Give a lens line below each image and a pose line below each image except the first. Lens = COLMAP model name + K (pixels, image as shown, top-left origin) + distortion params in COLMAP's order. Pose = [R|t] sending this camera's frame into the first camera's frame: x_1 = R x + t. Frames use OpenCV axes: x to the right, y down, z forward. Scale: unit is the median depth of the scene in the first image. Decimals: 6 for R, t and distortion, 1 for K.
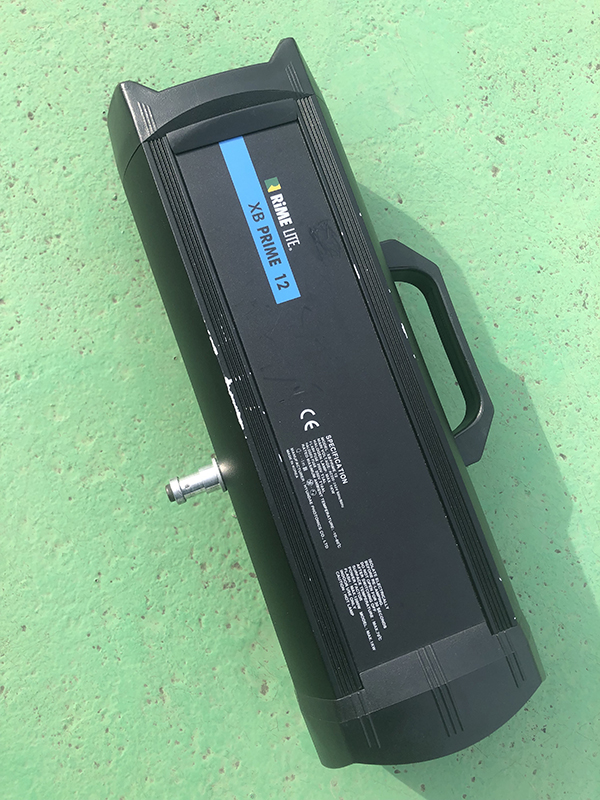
lens RADIAL K [[699.4, 0, 300.0], [0, 699.4, 400.0], [0, 0, 1]] dist [-0.003922, 0.005516]
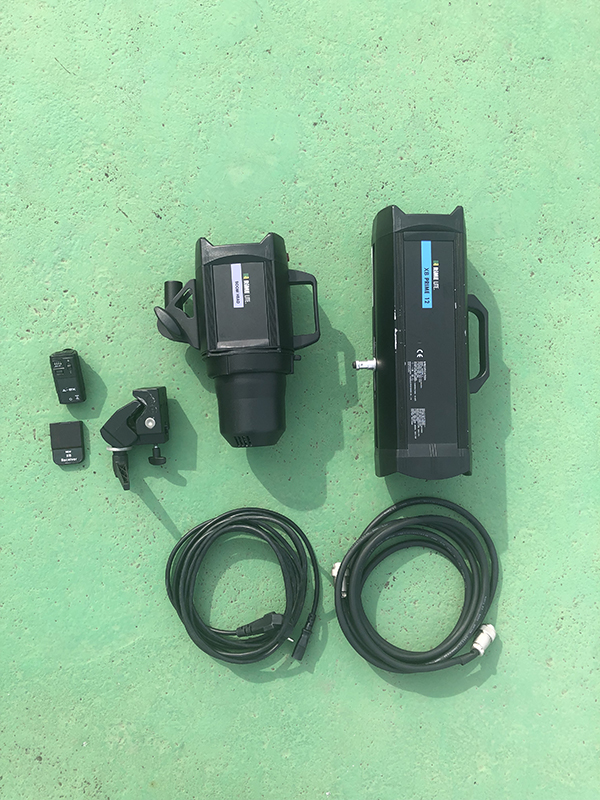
lens RADIAL K [[684.3, 0, 301.9], [0, 684.3, 407.9], [0, 0, 1]] dist [0.007909, -0.008026]
pose [[0.945858, 0.322357, -0.037929, -0.183621], [-0.318468, 0.944259, 0.083381, 0.111117], [0.062694, -0.066787, 0.995796, -1.221439]]
